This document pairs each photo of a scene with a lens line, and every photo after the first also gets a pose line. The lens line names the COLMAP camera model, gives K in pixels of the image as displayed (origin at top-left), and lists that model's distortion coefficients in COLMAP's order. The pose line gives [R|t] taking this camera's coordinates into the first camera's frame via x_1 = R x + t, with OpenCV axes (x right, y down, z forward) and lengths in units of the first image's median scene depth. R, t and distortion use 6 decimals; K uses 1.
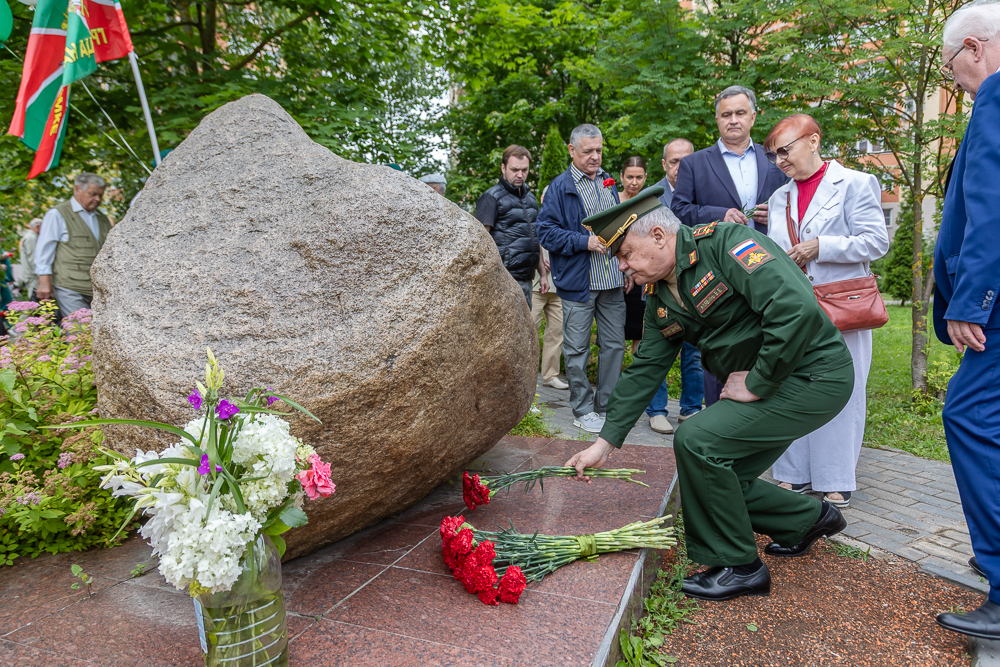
lens RADIAL K [[654.6, 0, 498.8], [0, 654.6, 334.3], [0, 0, 1]] dist [0.000013, 0.001437]
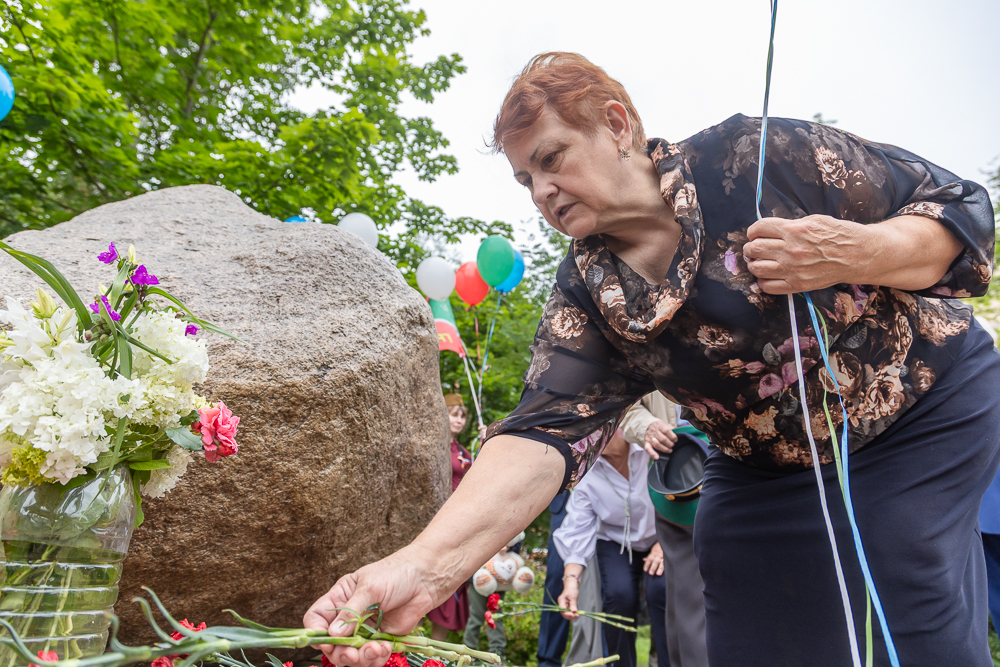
lens RADIAL K [[654.6, 0, 498.8], [0, 654.6, 334.3], [0, 0, 1]] dist [0.000013, 0.001437]
pose [[0.976395, 0.158163, 0.147095, -0.069306], [-0.070810, 0.877781, -0.473800, 0.362615], [-0.204055, 0.452200, 0.868261, 0.172424]]
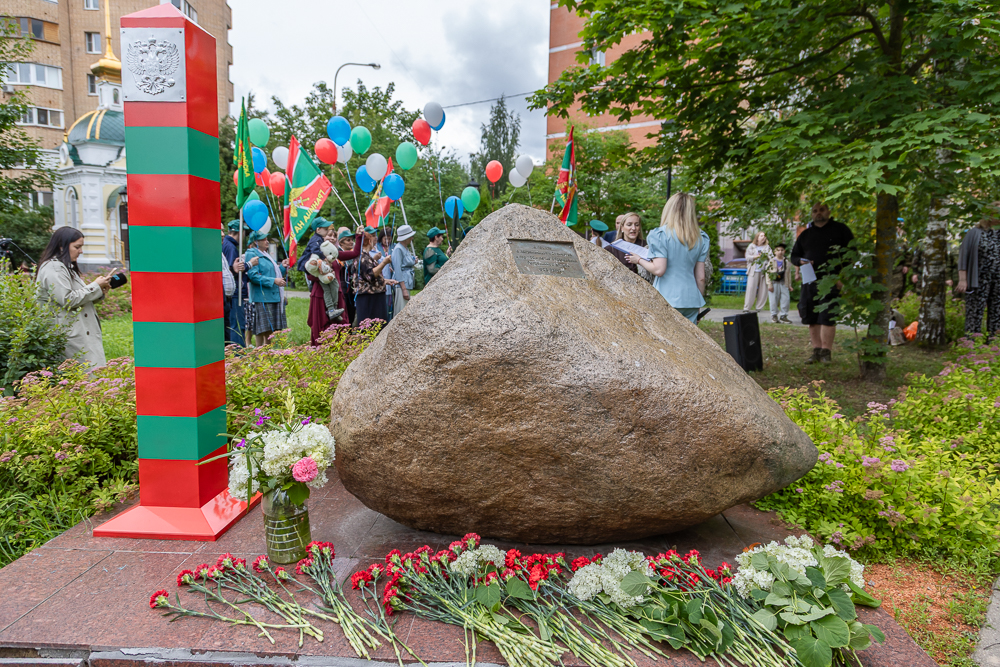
lens RADIAL K [[654.6, 0, 498.8], [0, 654.6, 334.3], [0, 0, 1]] dist [0.000013, 0.001437]
pose [[0.319612, 0.115299, -0.940507, 1.242549], [-0.086498, 0.991975, 0.092214, -0.295808], [0.943592, 0.051879, 0.327020, 0.703642]]
